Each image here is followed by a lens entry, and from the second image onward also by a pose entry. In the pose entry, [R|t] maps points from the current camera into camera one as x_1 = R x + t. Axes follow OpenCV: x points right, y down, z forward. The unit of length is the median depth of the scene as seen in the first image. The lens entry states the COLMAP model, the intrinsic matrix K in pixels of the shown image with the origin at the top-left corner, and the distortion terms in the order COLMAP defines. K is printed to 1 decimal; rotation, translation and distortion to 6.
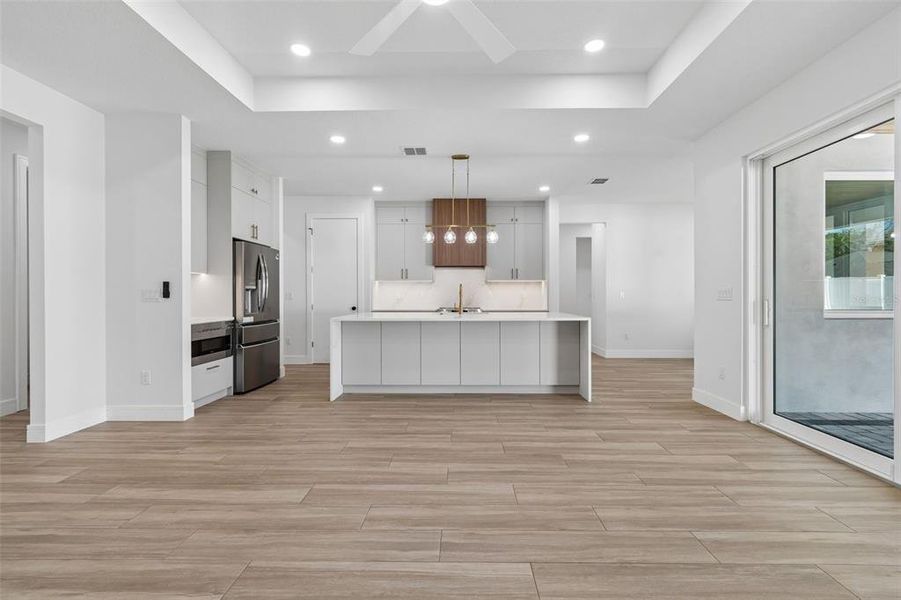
lens RADIAL K [[405.0, 0, 450.5], [0, 405.0, 300.0], [0, 0, 1]] dist [0.000811, 0.000016]
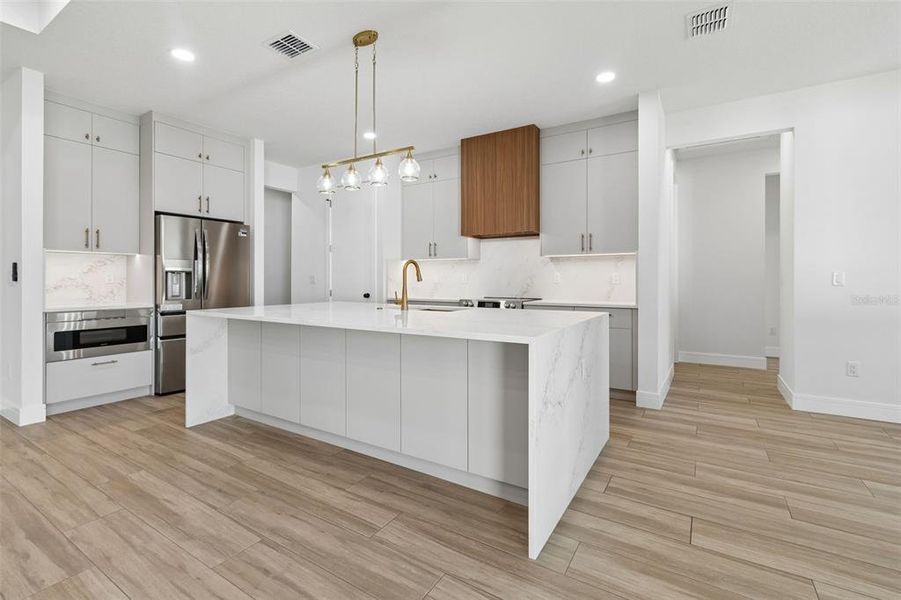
lens RADIAL K [[405.1, 0, 450.4], [0, 405.1, 283.6], [0, 0, 1]] dist [-0.001135, -0.000564]
pose [[0.859045, 0.006101, -0.511863, 0.424198], [-0.007549, 0.999971, -0.000750, -0.005016], [0.511844, 0.004508, 0.859067, 0.570979]]
